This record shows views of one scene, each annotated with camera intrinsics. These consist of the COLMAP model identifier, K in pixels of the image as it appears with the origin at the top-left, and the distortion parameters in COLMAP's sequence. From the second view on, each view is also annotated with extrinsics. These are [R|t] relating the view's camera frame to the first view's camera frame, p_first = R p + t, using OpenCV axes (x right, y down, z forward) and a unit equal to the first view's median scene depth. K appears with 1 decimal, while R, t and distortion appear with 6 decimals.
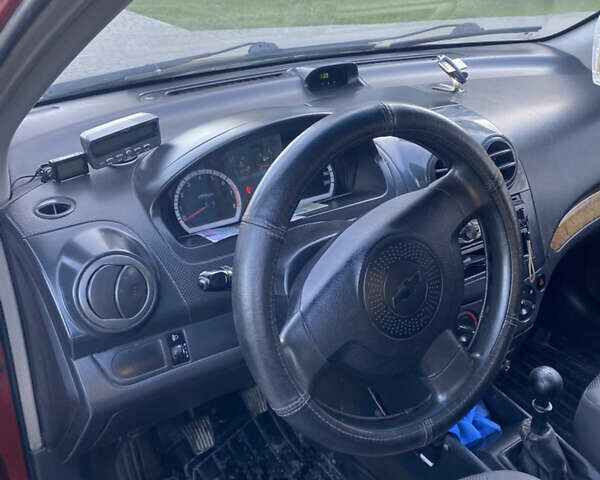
lens RADIAL K [[645.4, 0, 284.8], [0, 645.4, 253.9], [0, 0, 1]] dist [0.008323, -0.027665]
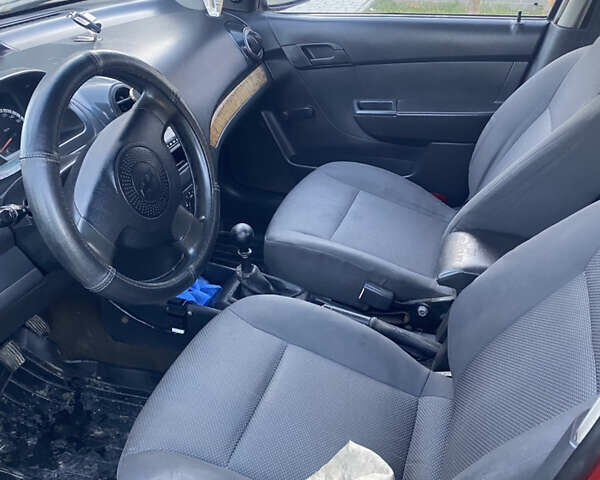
lens RADIAL K [[602.4, 0, 300.0], [0, 602.4, 240.0], [0, 0, 1]] dist [0.106059, -0.235960]
pose [[0.800595, -0.330096, 0.500084, -0.148389], [0.293294, 0.943644, 0.153343, 0.041015], [-0.522519, 0.023906, 0.852292, -0.178389]]
